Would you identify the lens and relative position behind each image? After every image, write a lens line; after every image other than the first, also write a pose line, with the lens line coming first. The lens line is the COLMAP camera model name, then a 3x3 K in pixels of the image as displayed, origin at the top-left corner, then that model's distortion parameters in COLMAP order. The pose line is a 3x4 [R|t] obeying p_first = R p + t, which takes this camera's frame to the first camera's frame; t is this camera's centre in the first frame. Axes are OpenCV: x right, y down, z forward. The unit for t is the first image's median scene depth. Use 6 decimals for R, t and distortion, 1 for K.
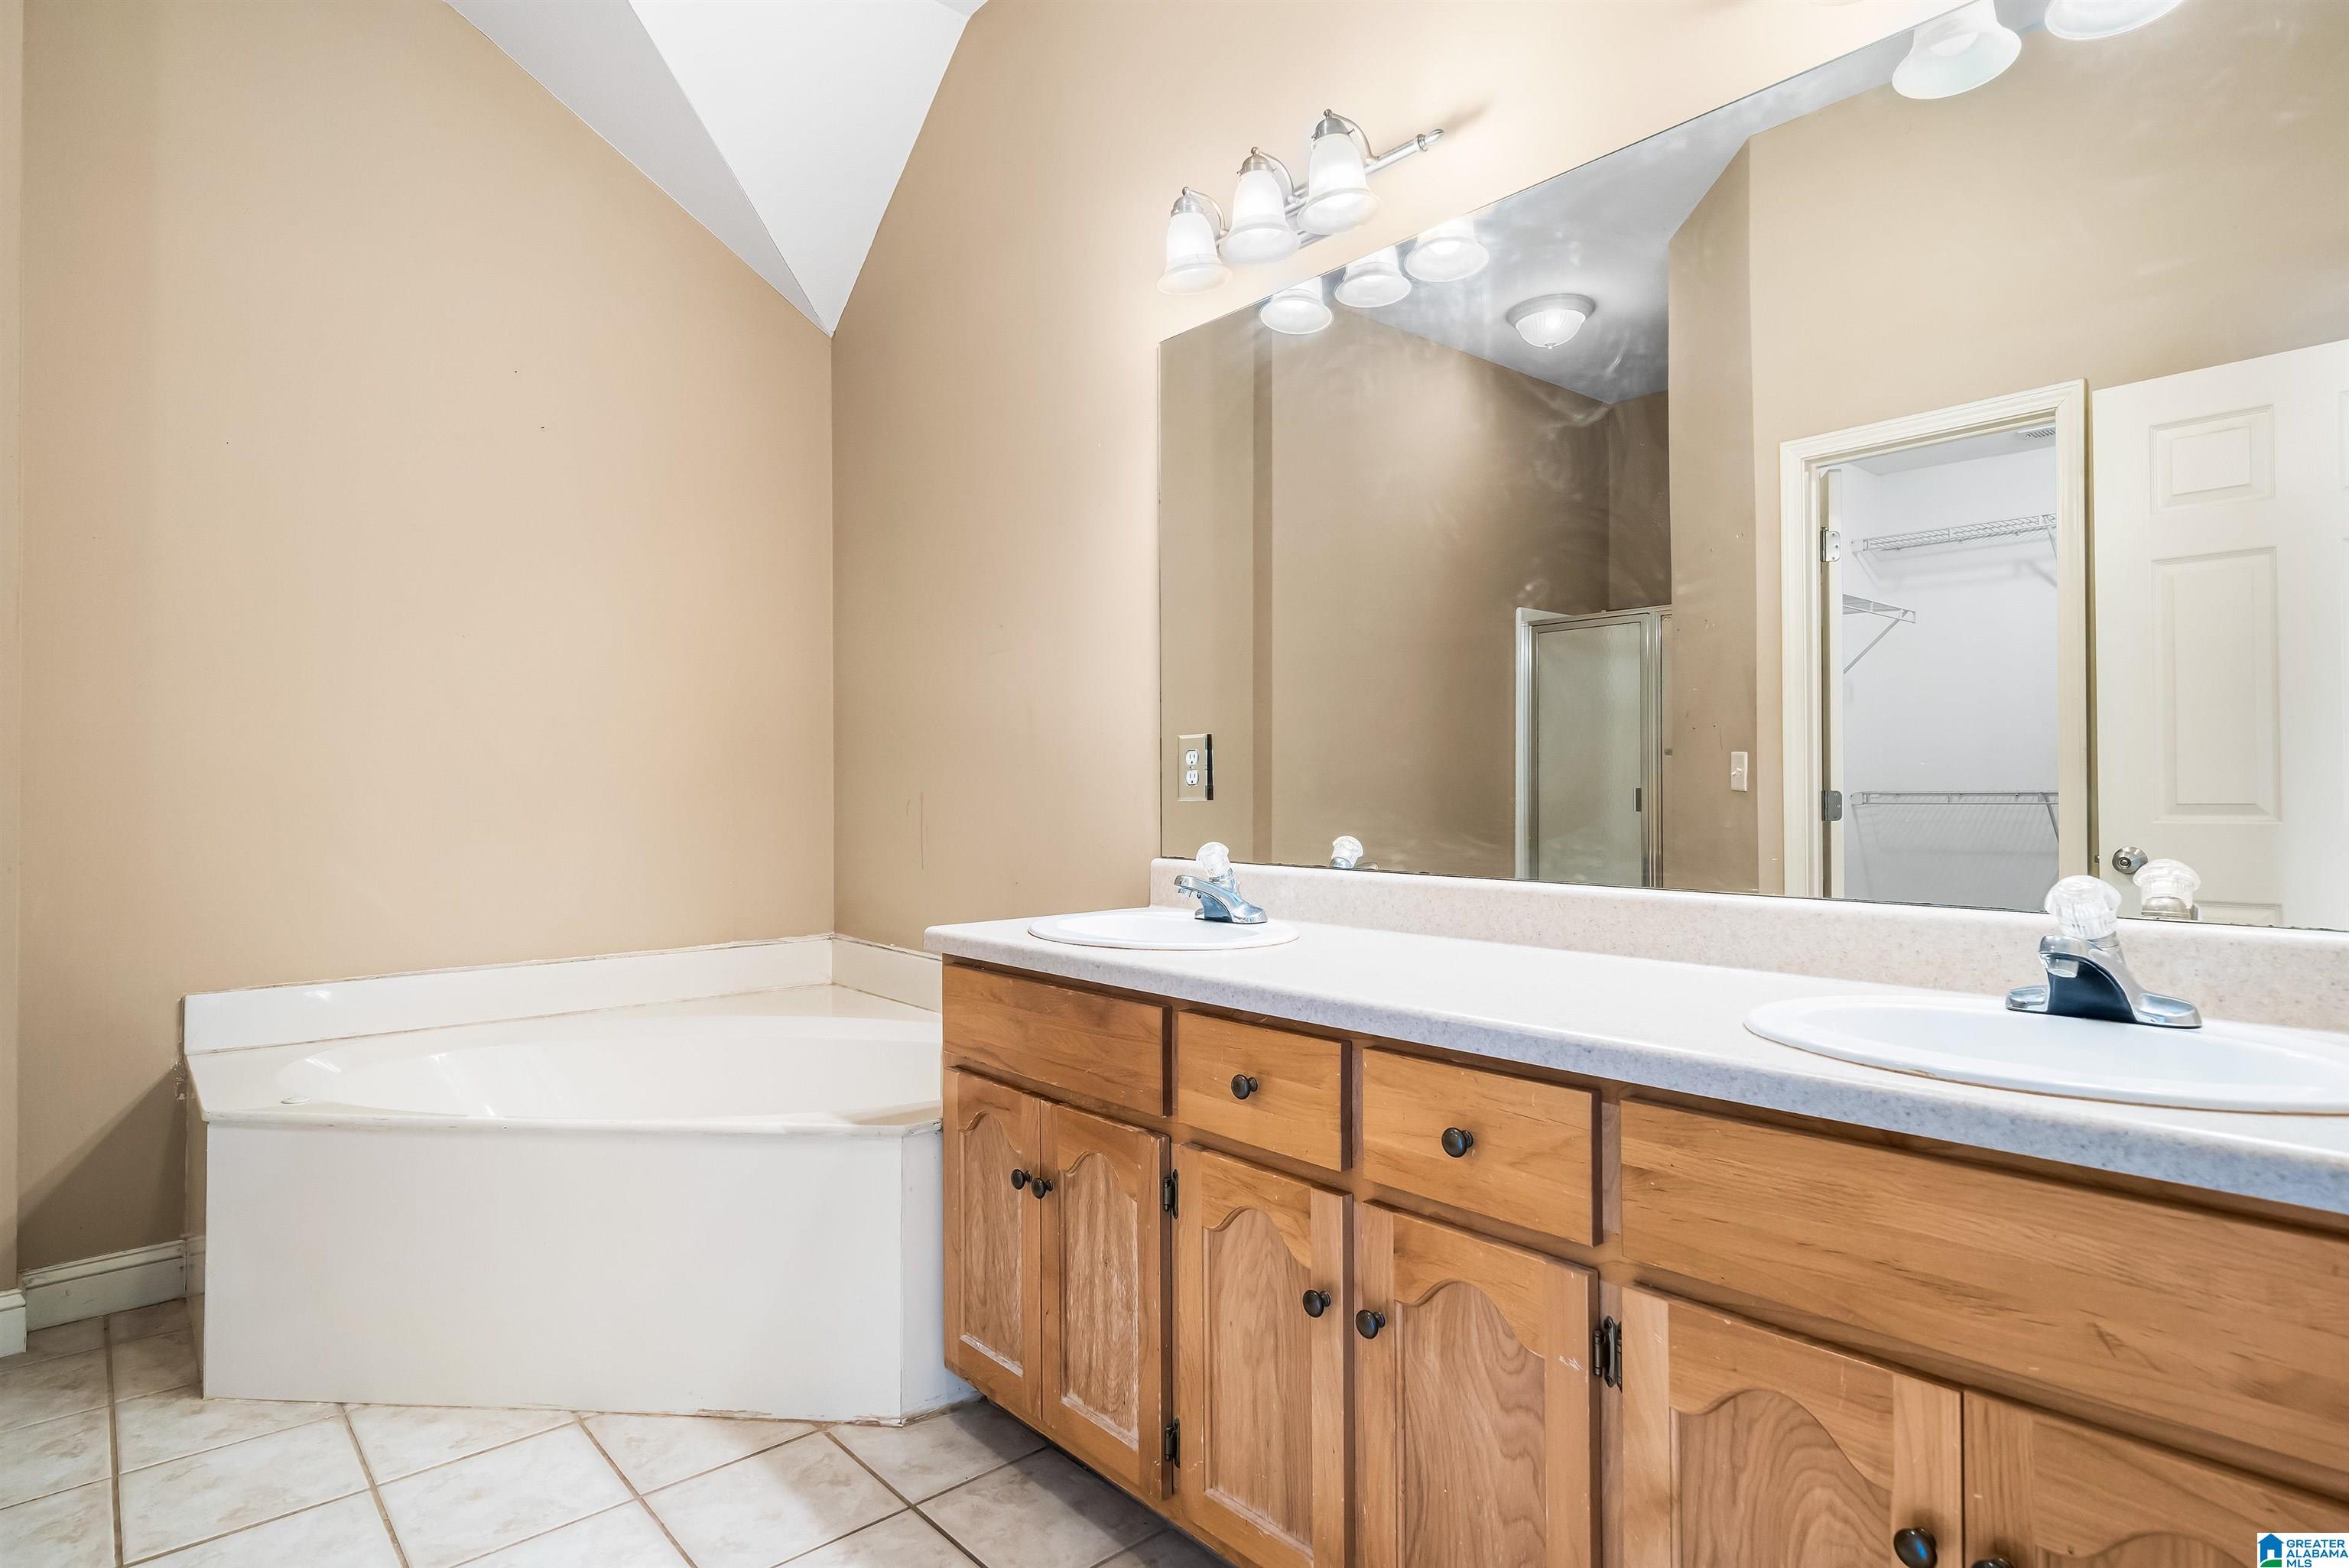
lens RADIAL K [[1249.0, 0, 1186.6], [0, 1249.0, 760.9], [0, 0, 1]] dist [0.019517, -0.000088]
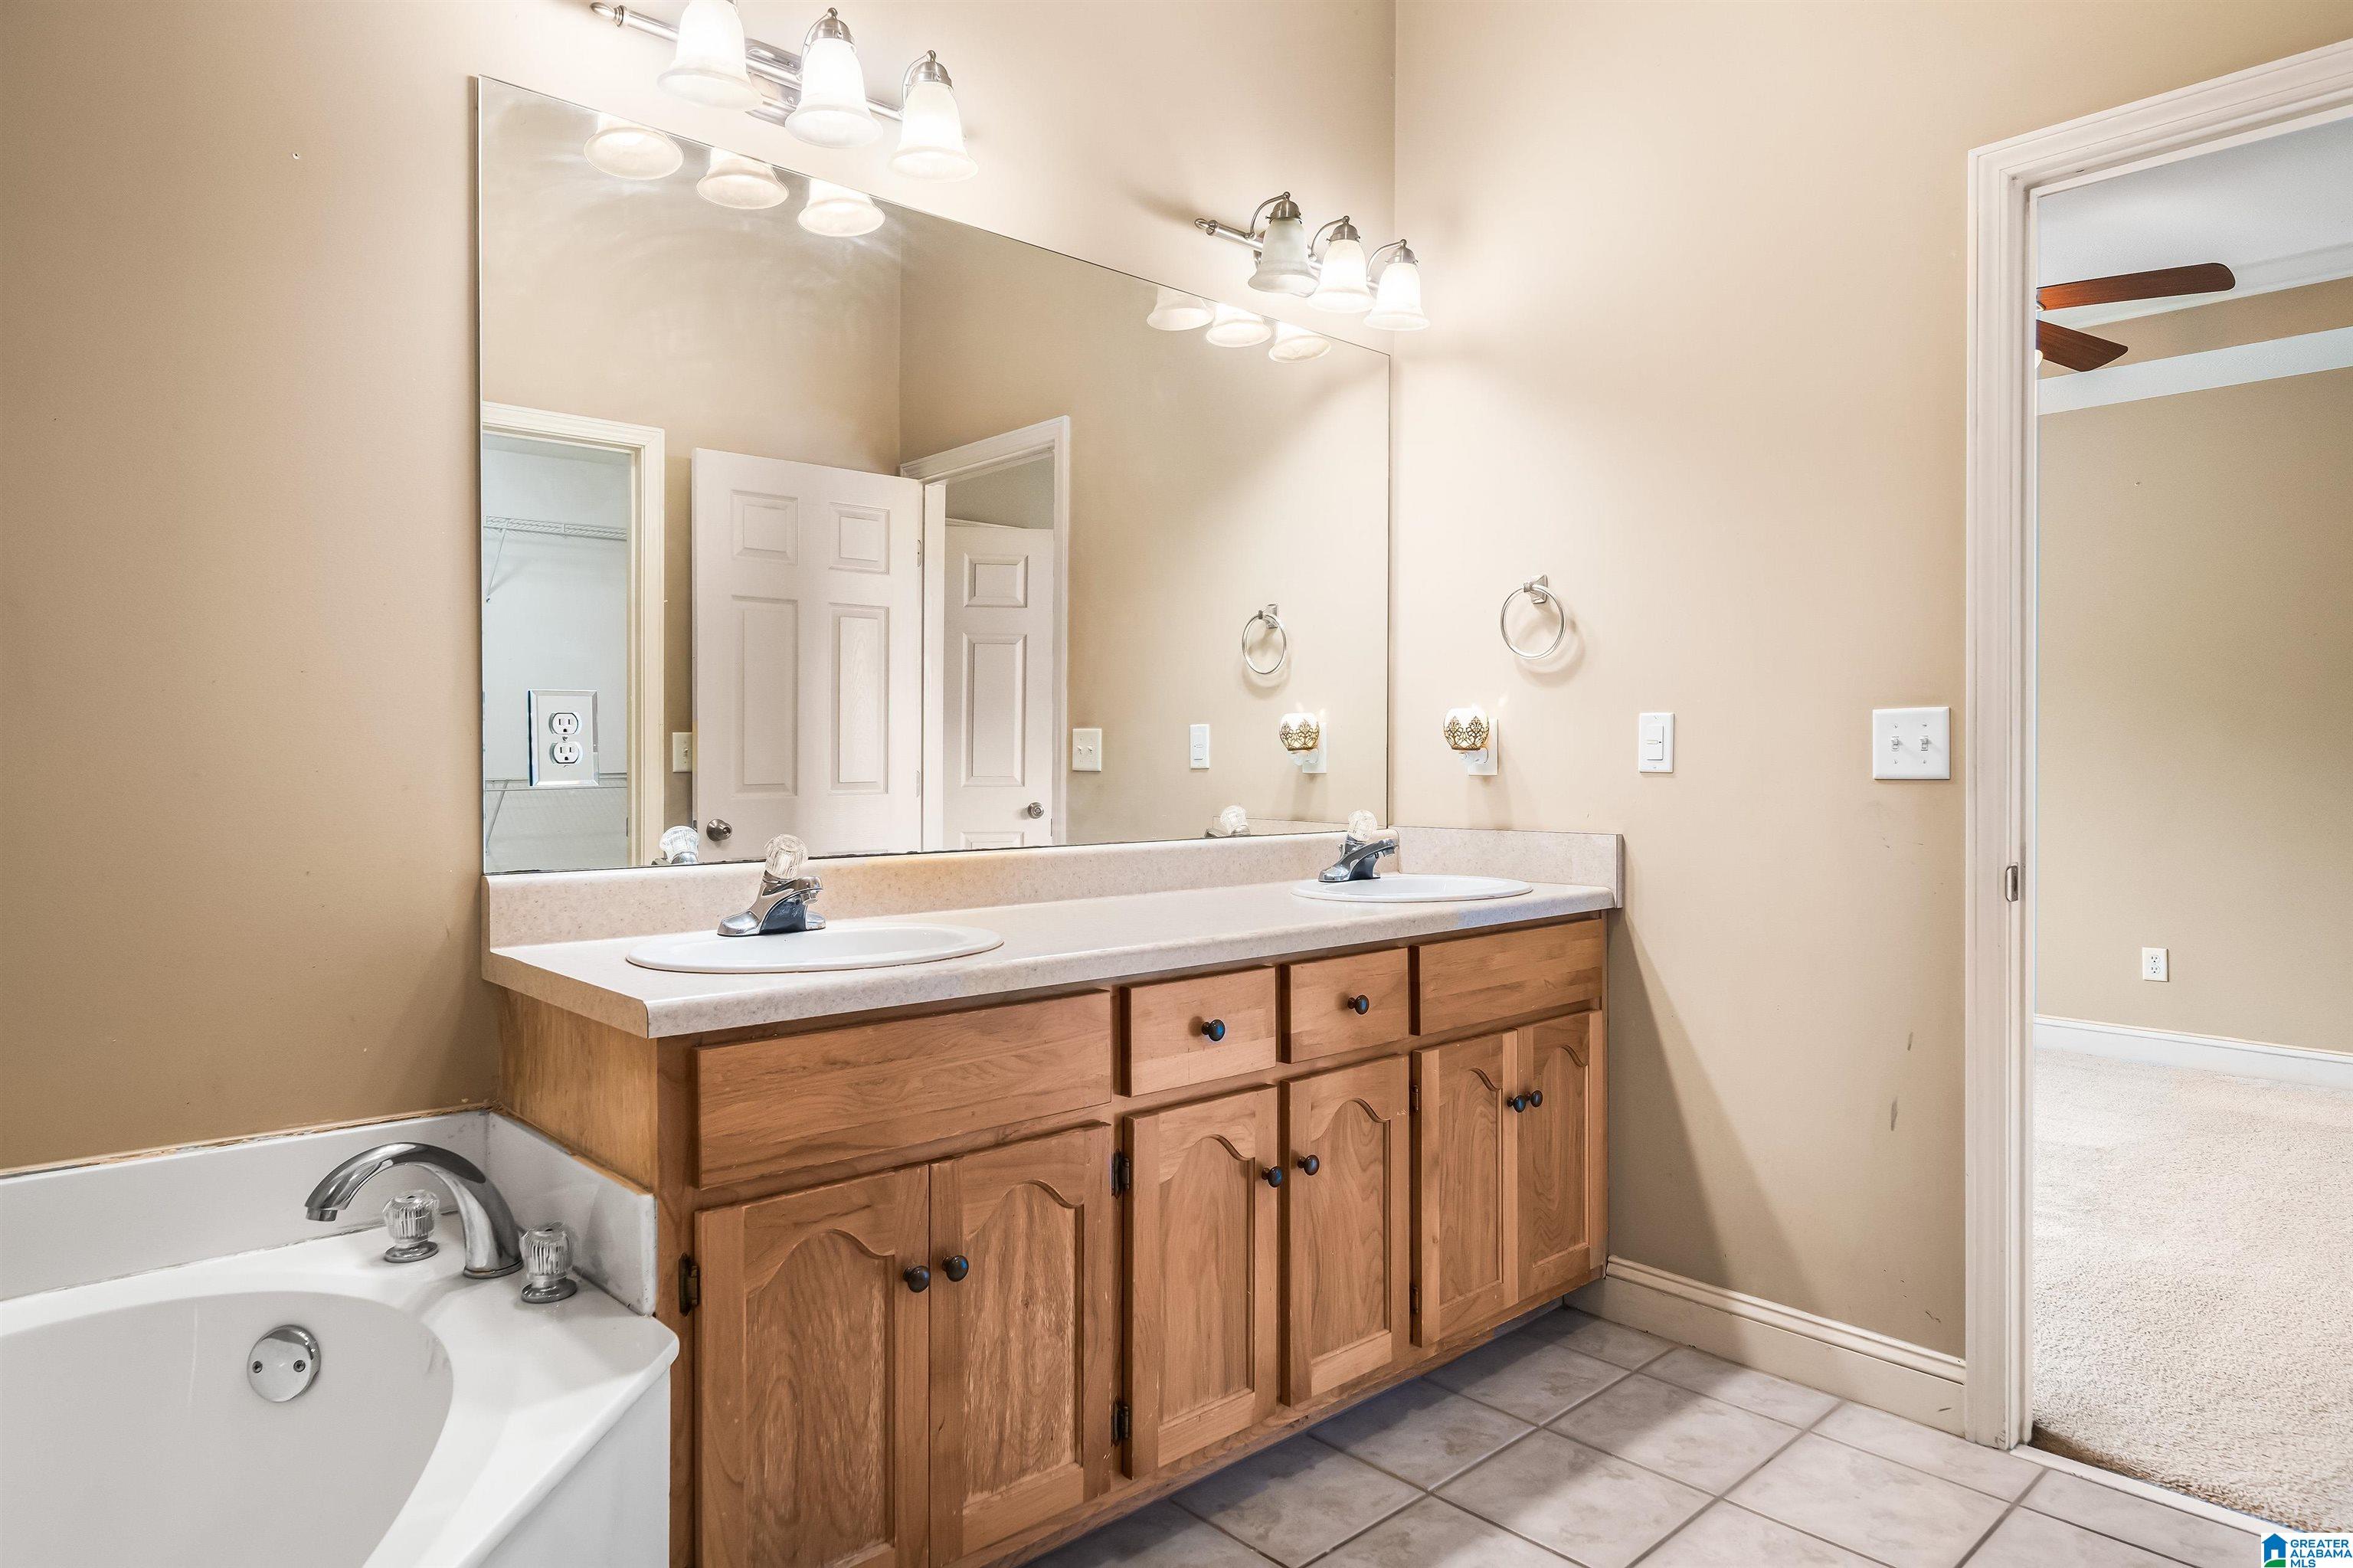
lens RADIAL K [[1386.7, 0, 1176.5], [0, 1386.7, 784.0], [0, 0, 1]] dist [0.004542, 0.001037]
pose [[-0.026985, -0.001933, 0.999634, -1.042980], [-0.020239, 0.999794, 0.001387, 0.035360], [-0.999431, -0.020194, -0.027019, 0.937673]]
